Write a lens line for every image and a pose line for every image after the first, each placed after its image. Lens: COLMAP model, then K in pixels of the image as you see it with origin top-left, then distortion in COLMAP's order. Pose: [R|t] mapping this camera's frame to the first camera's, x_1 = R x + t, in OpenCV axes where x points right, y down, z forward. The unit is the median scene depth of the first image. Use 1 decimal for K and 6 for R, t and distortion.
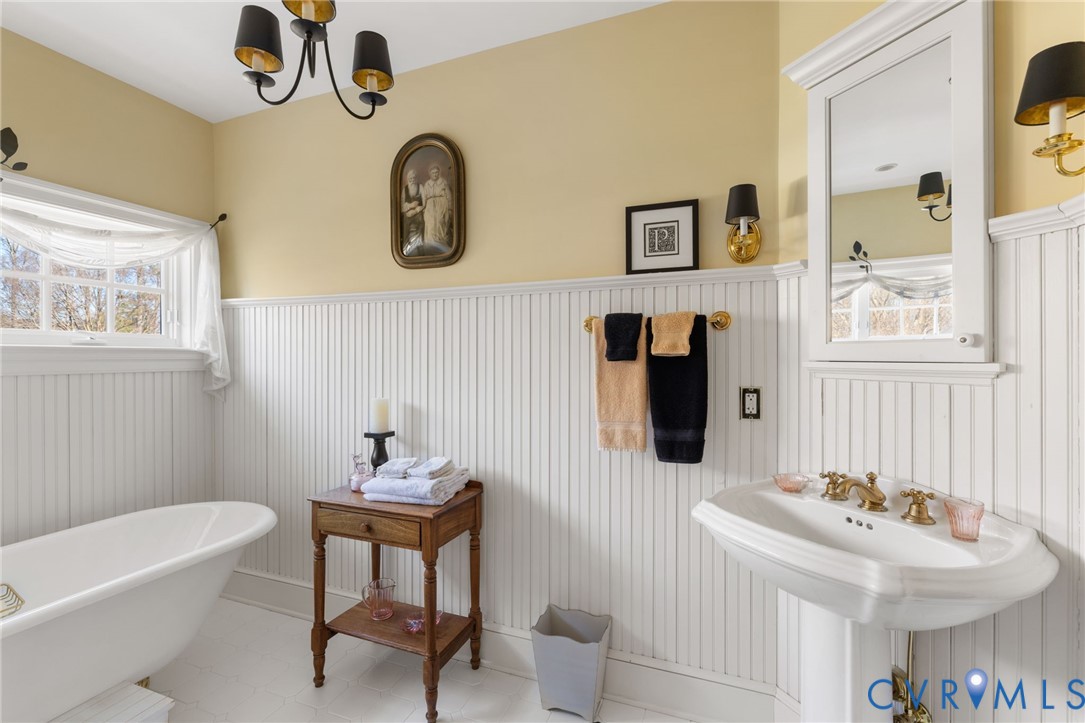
lens RADIAL K [[474.1, 0, 544.8], [0, 474.1, 357.0], [0, 0, 1]] dist [-0.011086, -0.000311]
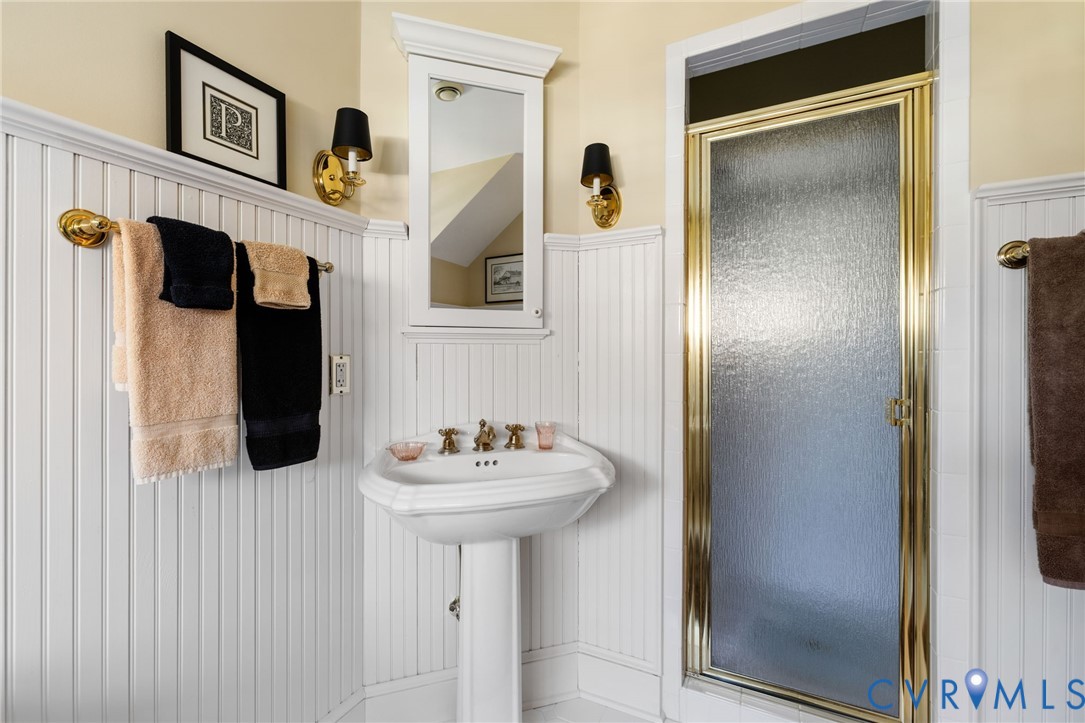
lens RADIAL K [[474.1, 0, 543.5], [0, 474.1, 360.8], [0, 0, 1]] dist [-0.011086, -0.000311]
pose [[0.075266, -0.005003, 0.997151, -0.359115], [0.004390, 0.999979, 0.004686, 0.068070], [-0.997154, 0.004025, 0.075286, 0.557661]]
